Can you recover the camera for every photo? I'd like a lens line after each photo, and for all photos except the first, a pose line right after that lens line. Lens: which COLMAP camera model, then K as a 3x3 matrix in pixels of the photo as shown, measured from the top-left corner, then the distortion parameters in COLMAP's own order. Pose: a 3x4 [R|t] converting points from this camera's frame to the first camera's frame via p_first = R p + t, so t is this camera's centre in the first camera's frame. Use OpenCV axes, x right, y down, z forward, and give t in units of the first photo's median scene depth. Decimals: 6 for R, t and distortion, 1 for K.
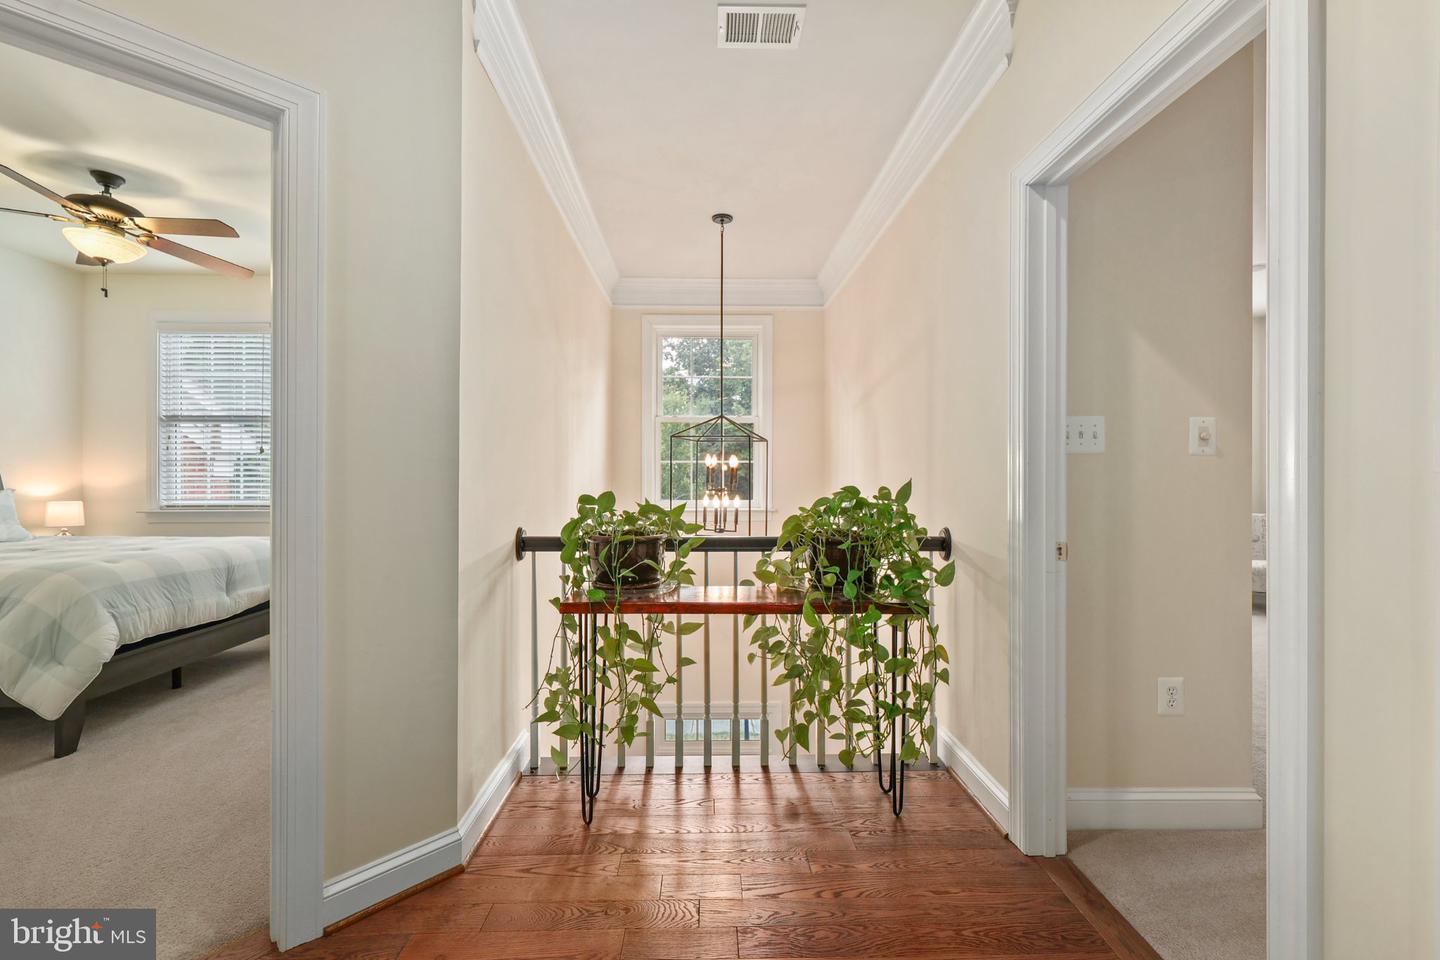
lens RADIAL K [[617.0, 0, 728.6], [0, 617.0, 473.7], [0, 0, 1]] dist [0.003932, -0.000409]
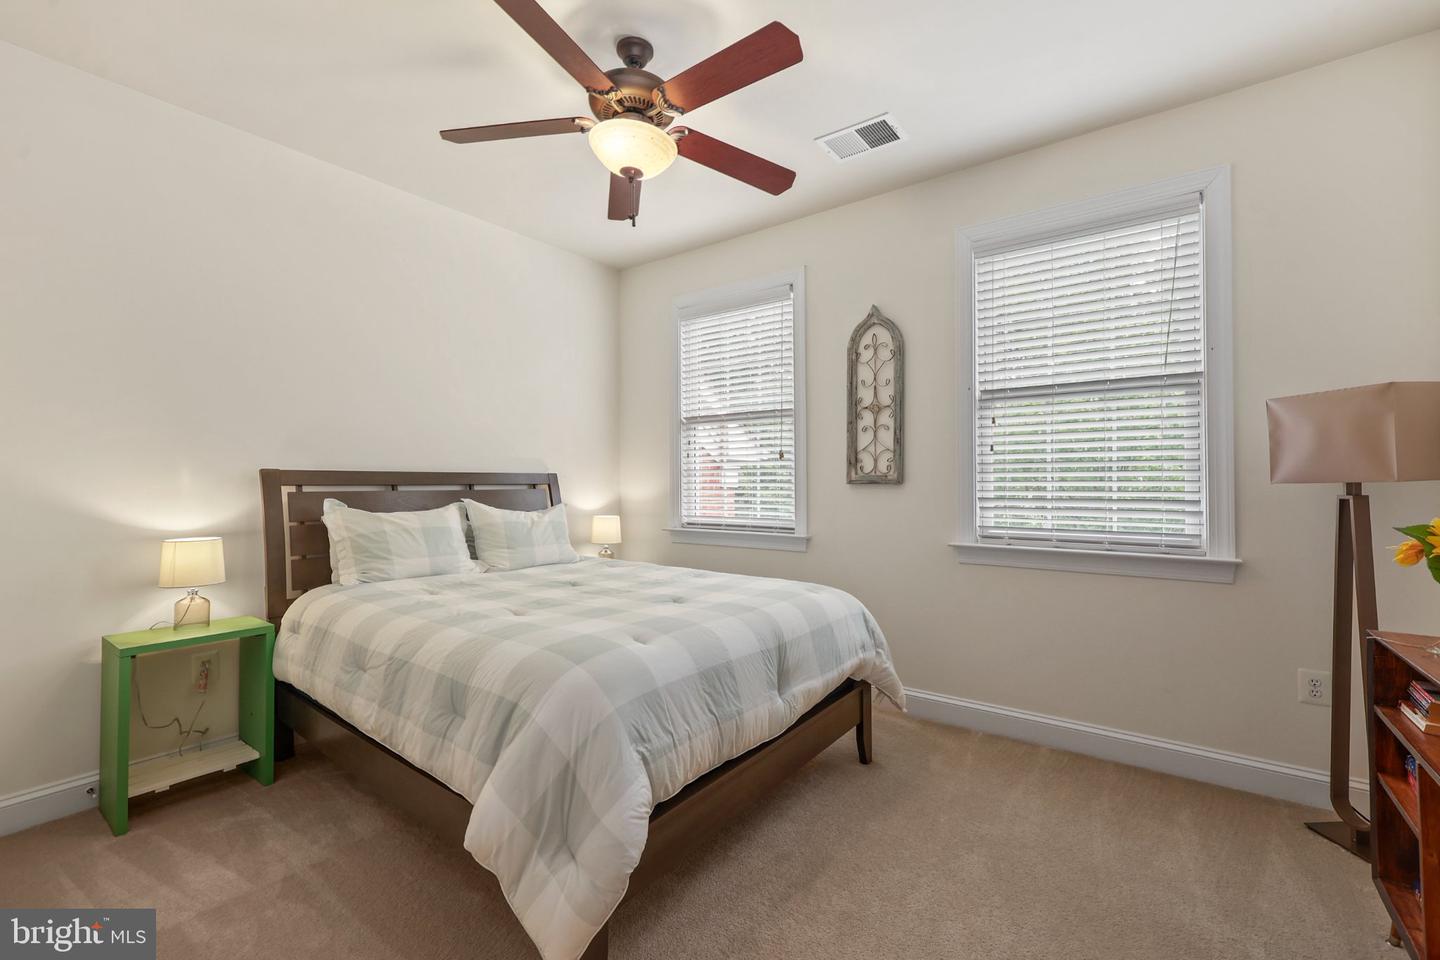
lens RADIAL K [[617.0, 0, 714.1], [0, 617.0, 474.5], [0, 0, 1]] dist [0.003932, -0.000409]
pose [[0.785094, -0.010216, -0.619293, -0.492925], [0.006259, 0.999944, -0.008560, -0.010485], [0.619345, 0.002844, 0.785114, 0.497023]]
